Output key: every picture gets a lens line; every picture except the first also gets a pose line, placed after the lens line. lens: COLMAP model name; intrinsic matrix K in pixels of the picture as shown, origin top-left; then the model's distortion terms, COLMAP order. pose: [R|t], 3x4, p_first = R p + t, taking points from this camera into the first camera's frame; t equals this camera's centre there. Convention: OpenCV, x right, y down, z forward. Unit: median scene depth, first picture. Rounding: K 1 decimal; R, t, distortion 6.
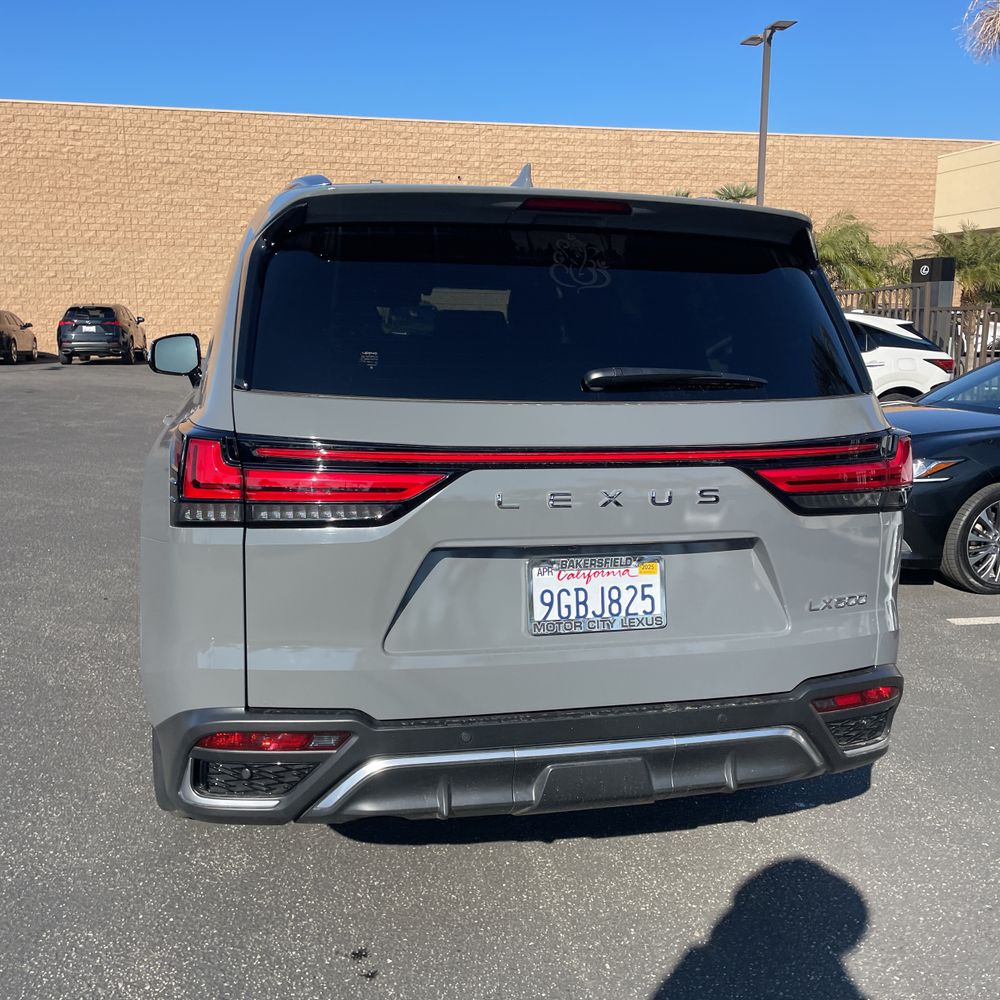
lens RADIAL K [[1026.8, 0, 505.3], [0, 1026.8, 504.2], [0, 0, 1]] dist [0.093196, -0.116833]
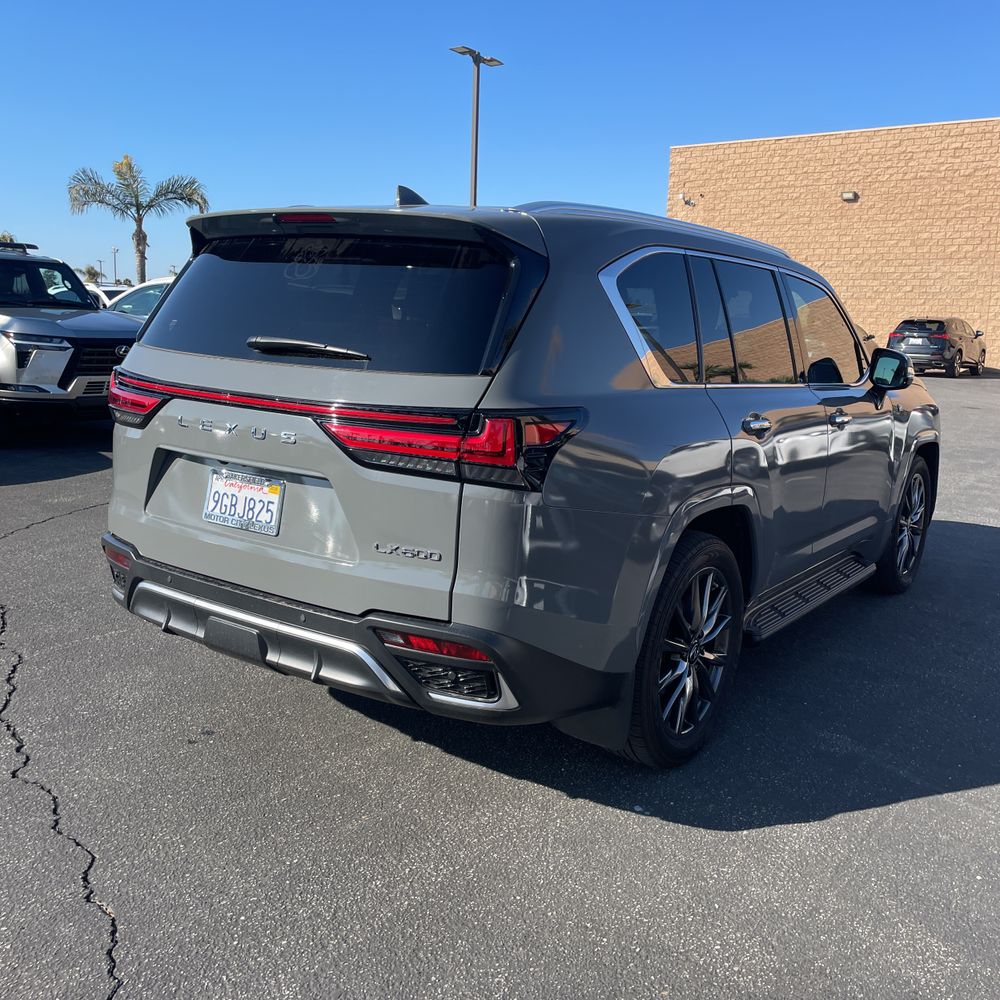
lens RADIAL K [[1016.5, 0, 500.0], [0, 1016.5, 500.0], [0, 0, 1]] dist [0.099503, -0.132380]
pose [[0.648805, 0.149390, -0.746147, 0.116038], [-0.162464, 0.985126, 0.055968, -0.003961], [0.743409, 0.084910, 0.663425, 0.031488]]
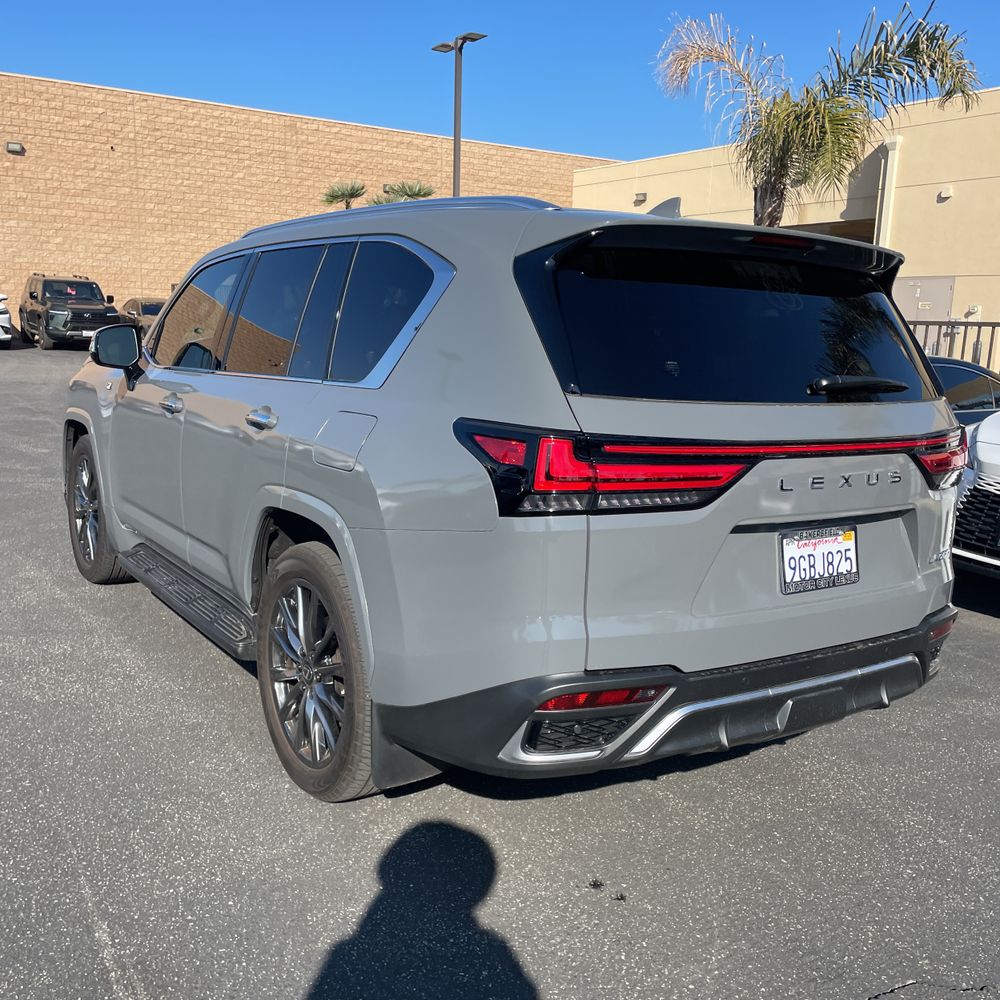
lens RADIAL K [[1021.4, 0, 509.0], [0, 1021.4, 513.5], [0, 0, 1]] dist [0.089651, -0.098022]
pose [[0.935948, -0.037803, 0.350104, -0.061338], [0.030795, 0.999199, 0.025564, -0.000896], [-0.350790, -0.013145, 0.936362, -0.002749]]
